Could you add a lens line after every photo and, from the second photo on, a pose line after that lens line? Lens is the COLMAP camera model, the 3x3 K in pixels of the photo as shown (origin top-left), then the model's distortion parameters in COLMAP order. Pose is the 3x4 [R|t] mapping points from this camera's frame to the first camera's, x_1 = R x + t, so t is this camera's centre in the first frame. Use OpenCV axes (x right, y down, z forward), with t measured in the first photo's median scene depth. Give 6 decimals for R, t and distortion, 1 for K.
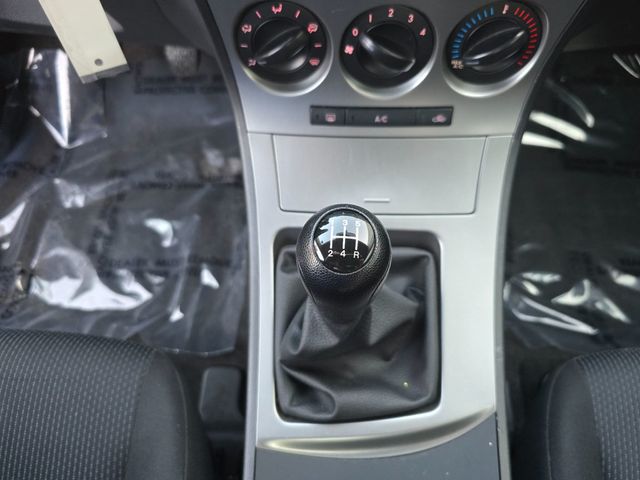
lens RADIAL K [[443.6, 0, 314.6], [0, 443.6, 220.8], [0, 0, 1]] dist [-0.001864, -0.001561]
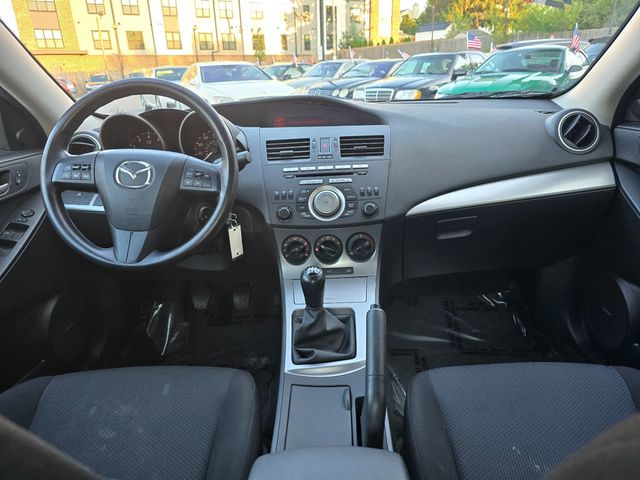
lens RADIAL K [[428.2, 0, 320.0], [0, 428.2, 240.0], [0, 0, 1]] dist [0.083603, -0.126948]
pose [[0.999615, -0.027111, 0.005889, 0.080820], [0.024730, 0.774531, -0.632052, 1.474275], [0.012575, 0.631955, 0.774903, -1.410257]]
